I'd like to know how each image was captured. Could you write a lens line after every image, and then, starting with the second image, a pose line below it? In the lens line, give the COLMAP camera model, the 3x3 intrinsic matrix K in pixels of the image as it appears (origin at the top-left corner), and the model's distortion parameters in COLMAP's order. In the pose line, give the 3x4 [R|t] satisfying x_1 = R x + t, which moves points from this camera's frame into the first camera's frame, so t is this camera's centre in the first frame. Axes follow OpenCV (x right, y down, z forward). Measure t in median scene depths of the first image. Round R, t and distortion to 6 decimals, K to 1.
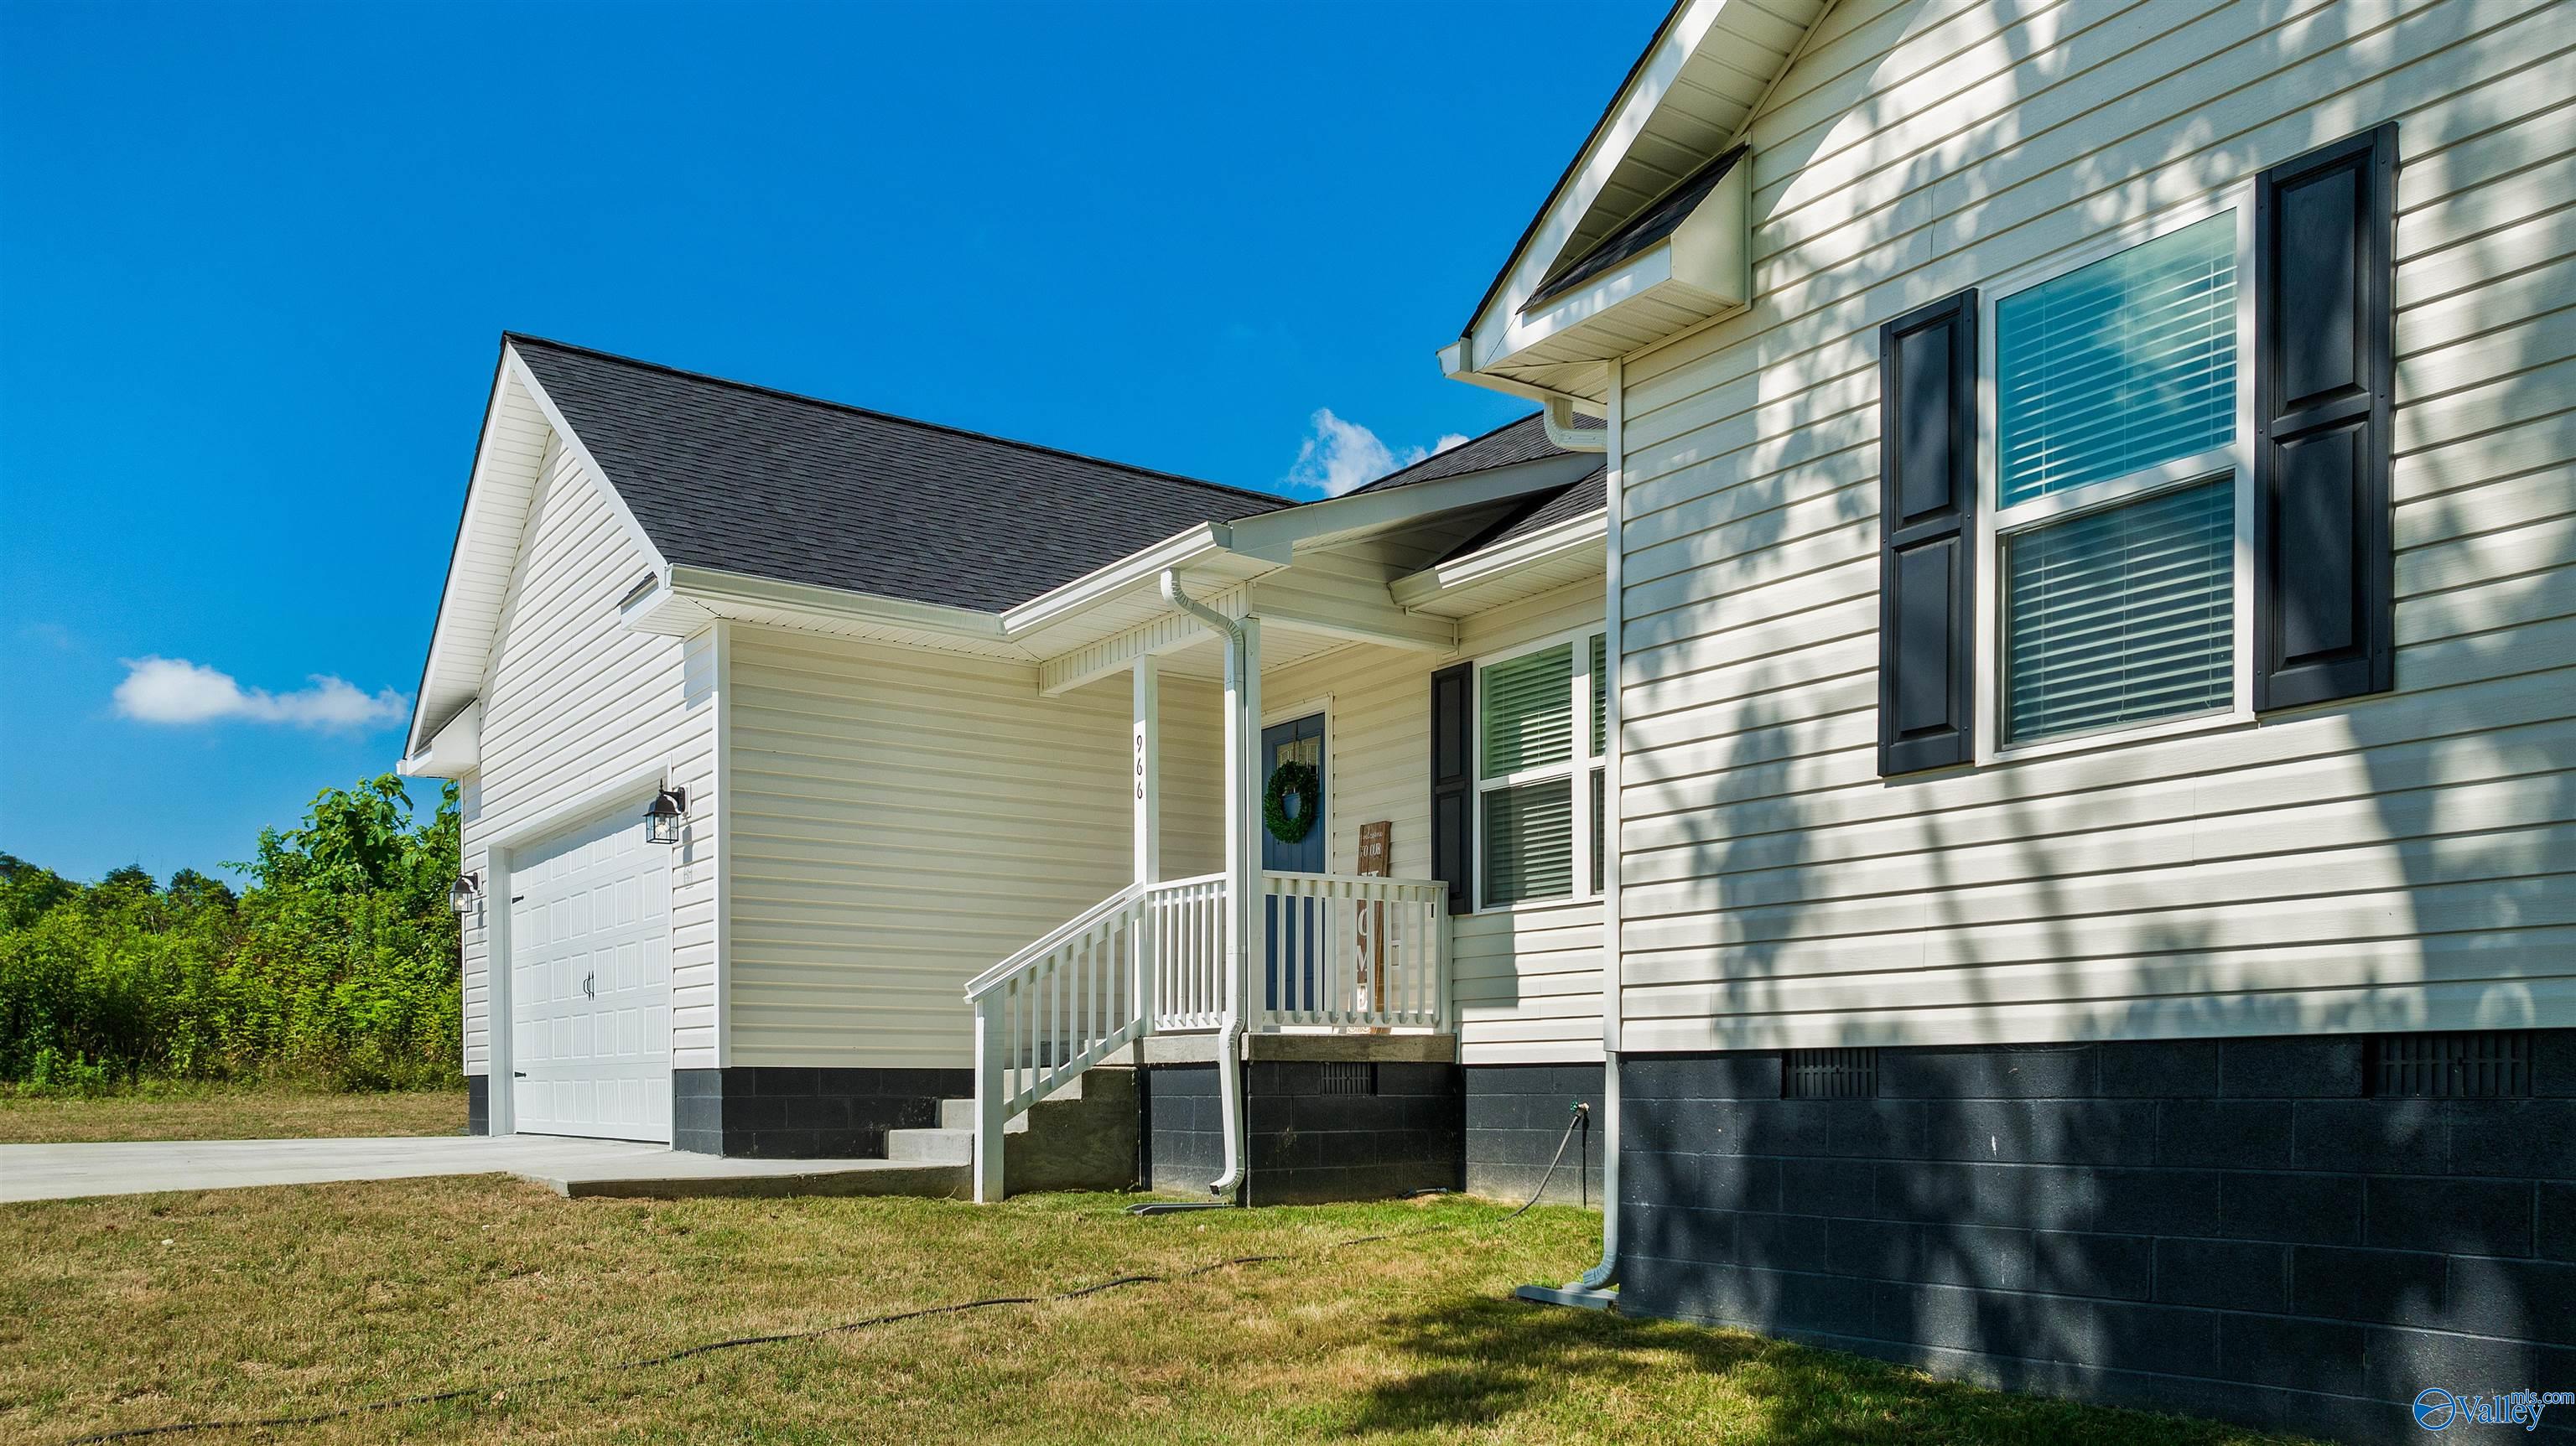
lens RADIAL K [[1864.7, 0, 1309.9], [0, 1864.7, 1065.3], [0, 0, 1]] dist [0.006842, -0.028401]
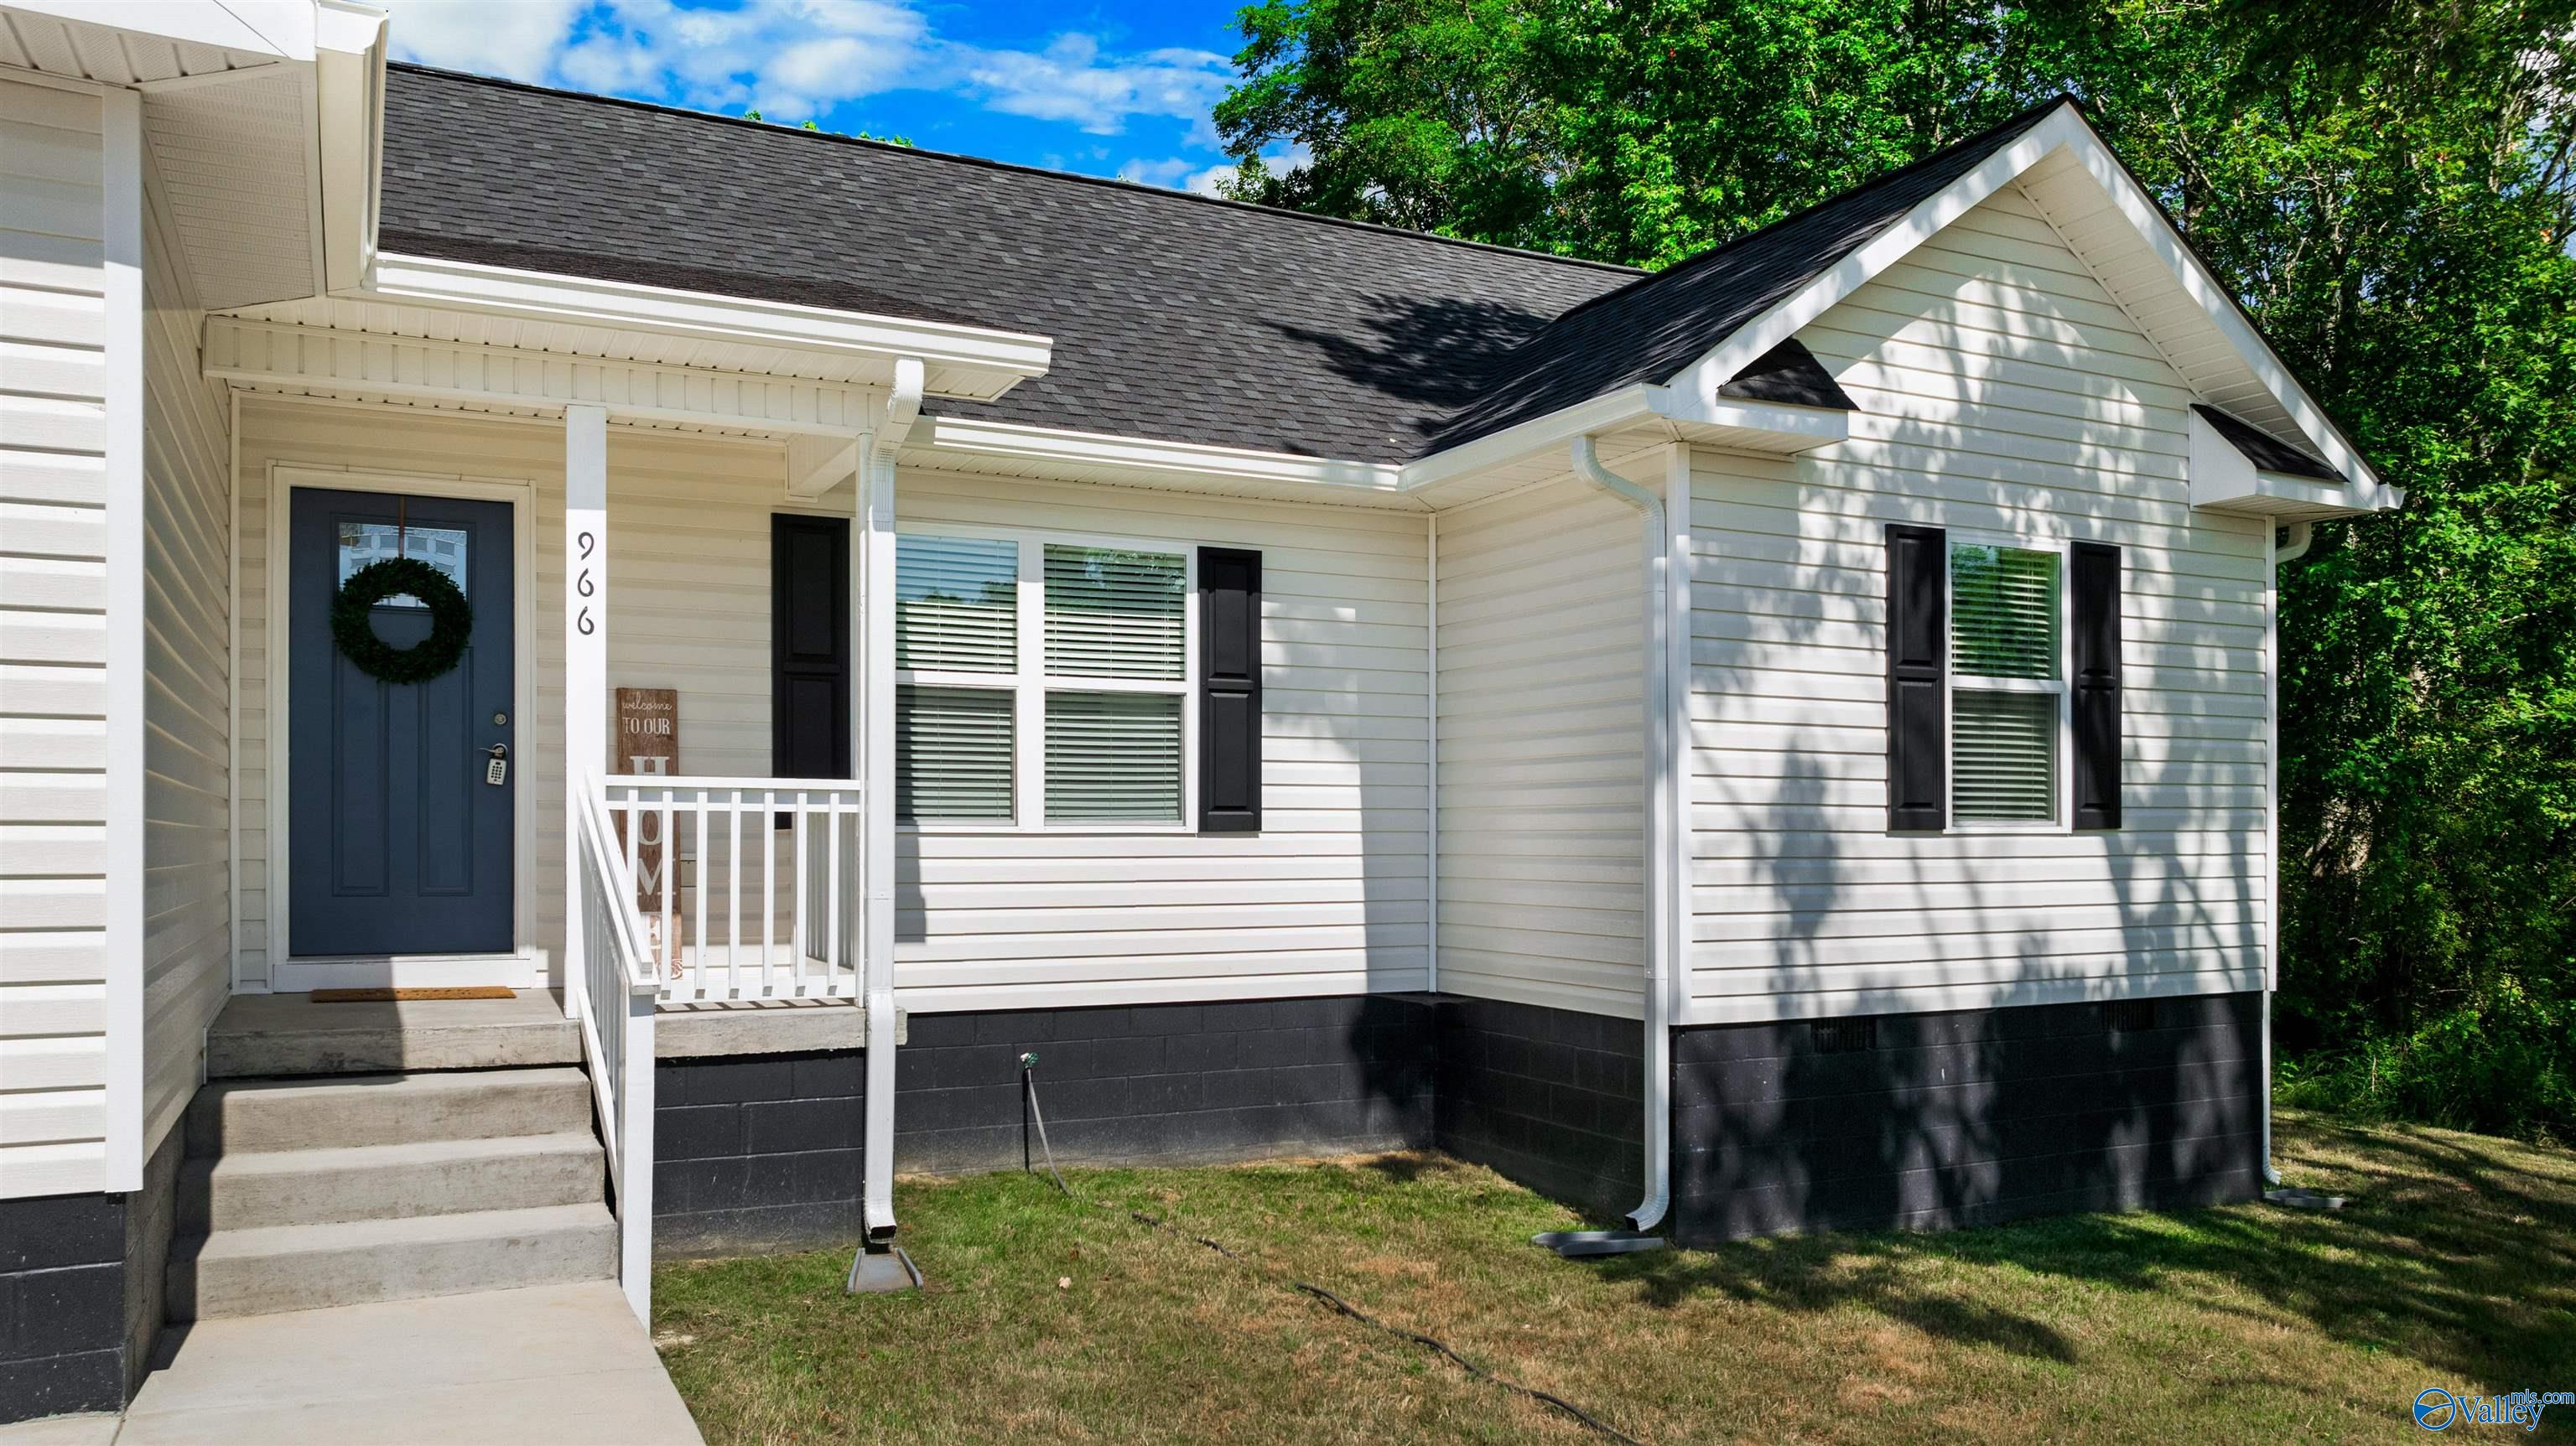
lens RADIAL K [[1864.7, 0, 1259.4], [0, 1864.7, 800.7], [0, 0, 1]] dist [0.006842, -0.028401]
pose [[0.170706, 0.032465, 0.984787, -0.682280], [-0.003397, 0.999471, -0.032360, -0.069402], [-0.985316, 0.002179, 0.170726, 0.697373]]
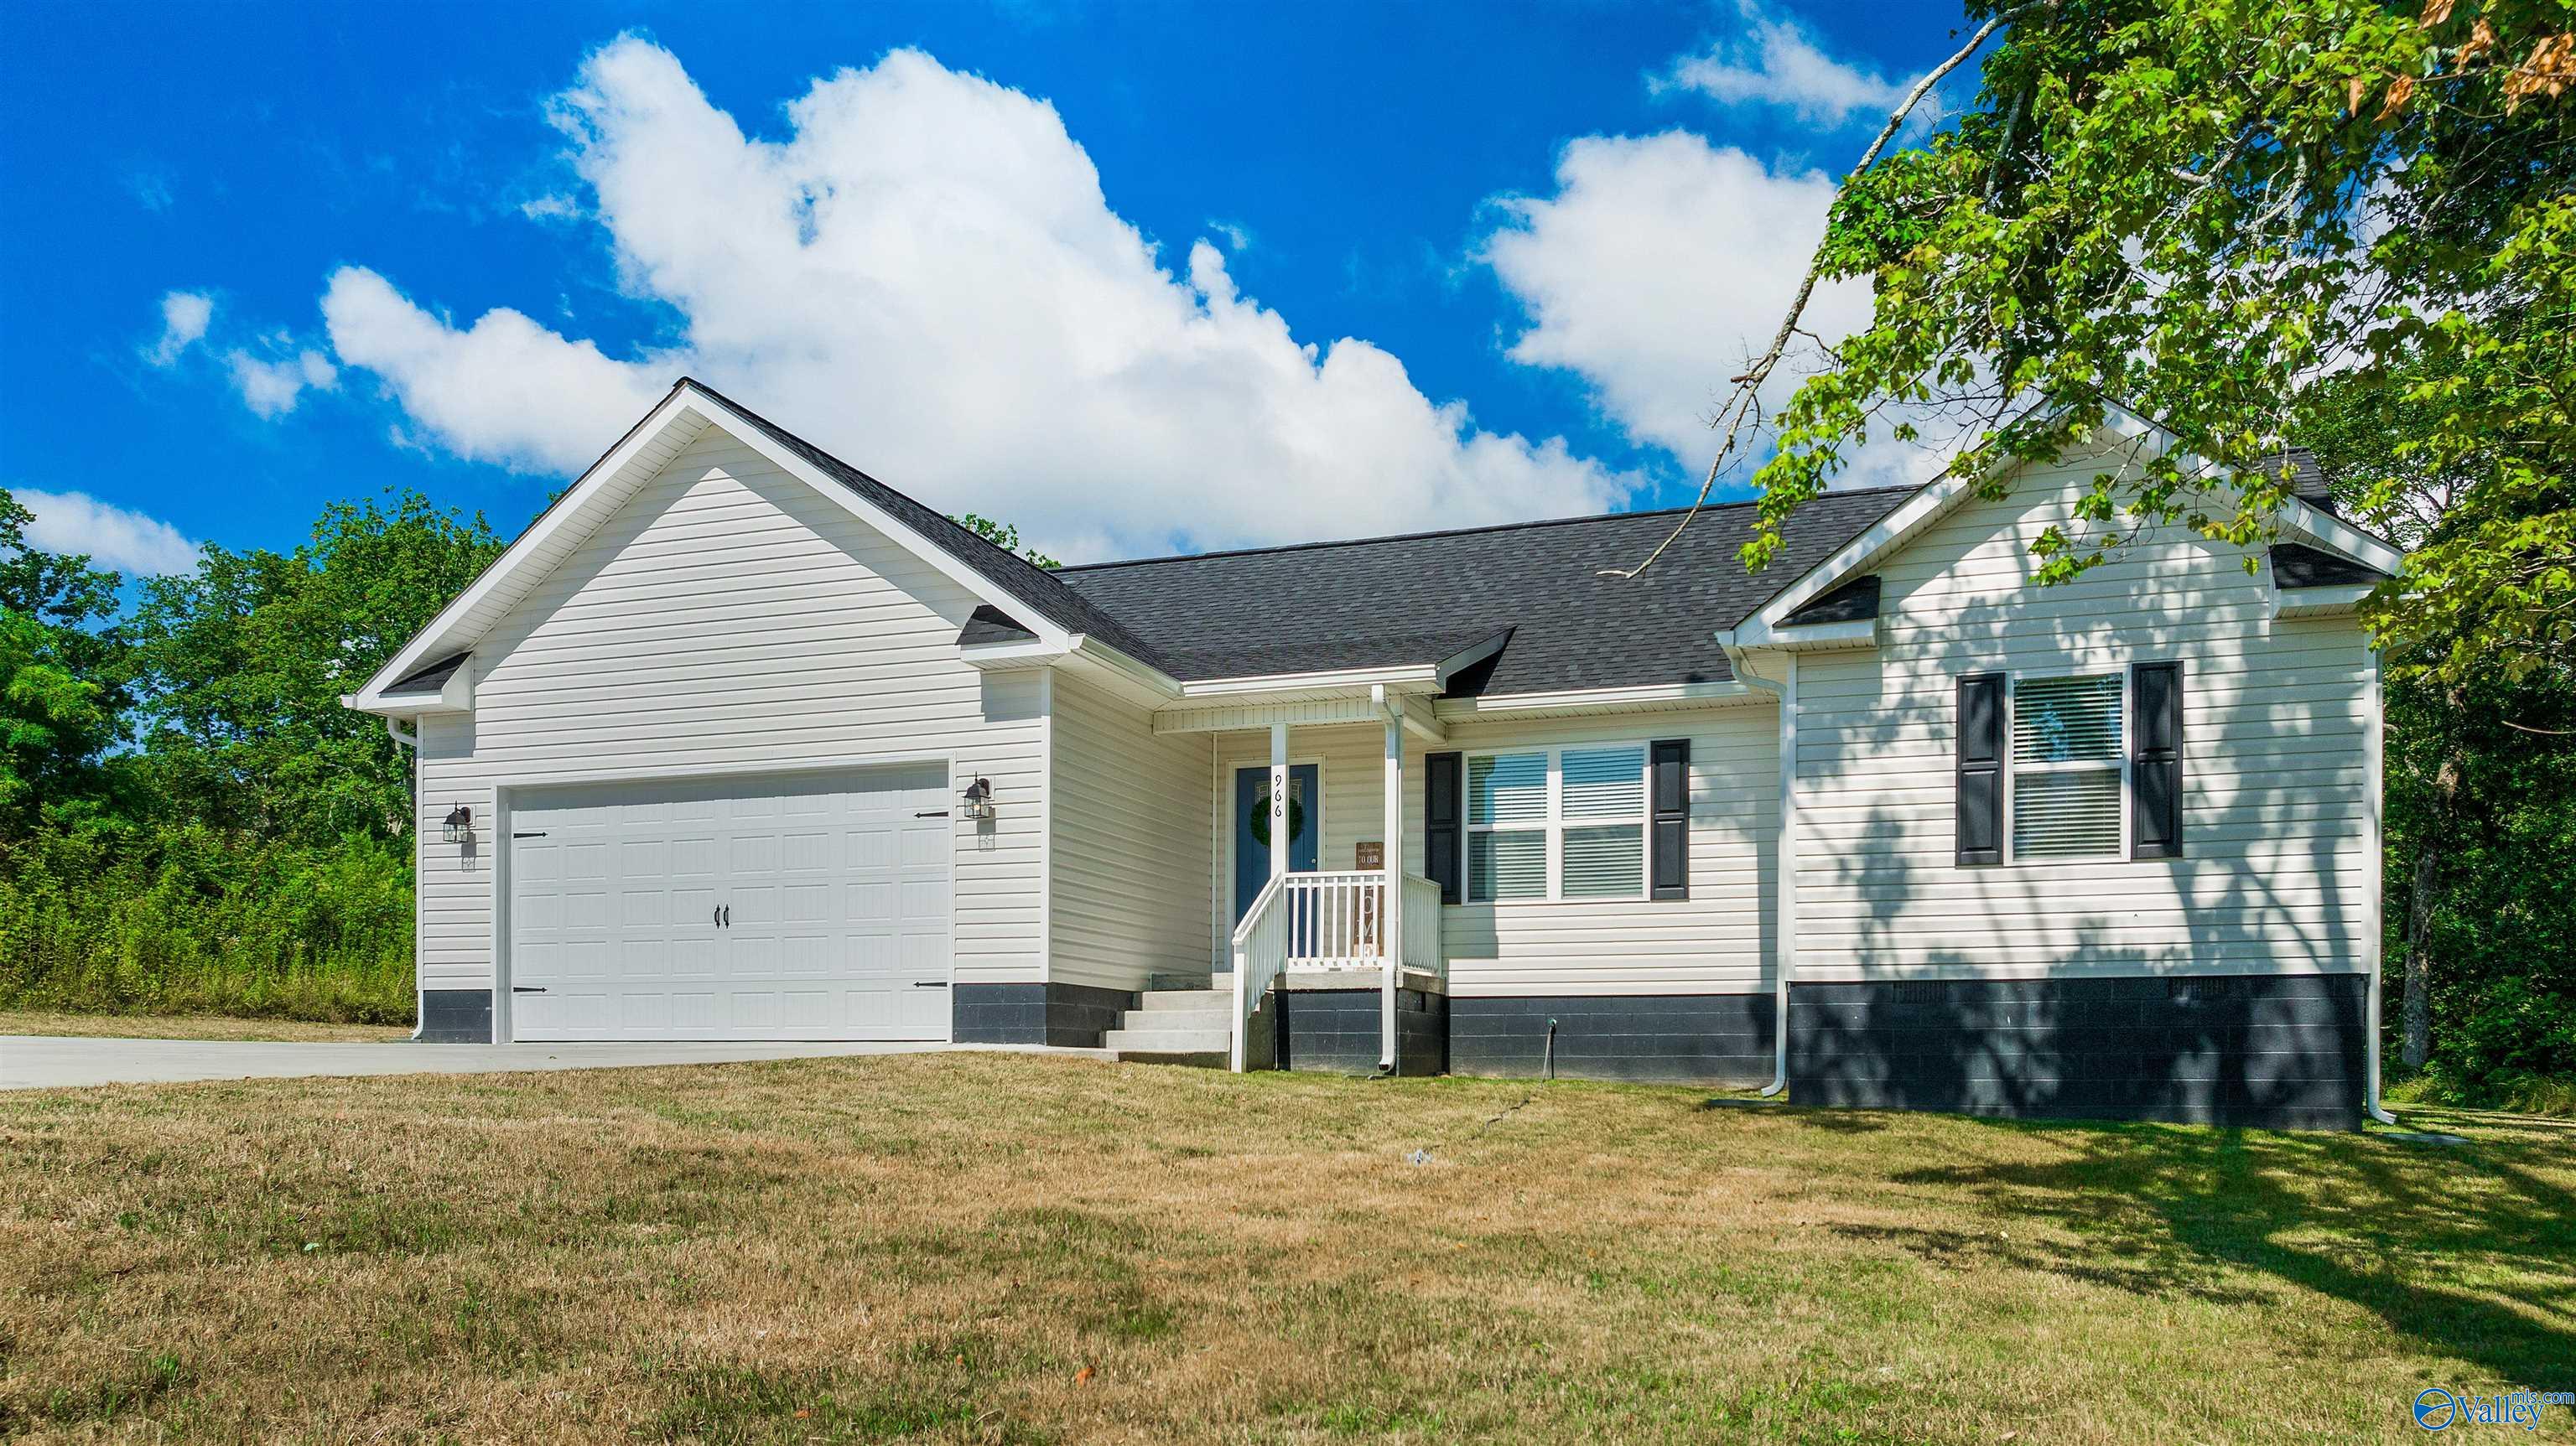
lens RADIAL K [[1864.7, 0, 1288.9], [0, 1864.7, 1028.4], [0, 0, 1]] dist [0.006842, -0.028401]
pose [[0.832564, 0.026294, 0.553304, -0.948921], [-0.009931, 0.999421, -0.032550, 0.082555], [-0.553840, 0.021605, 0.832343, -0.272768]]
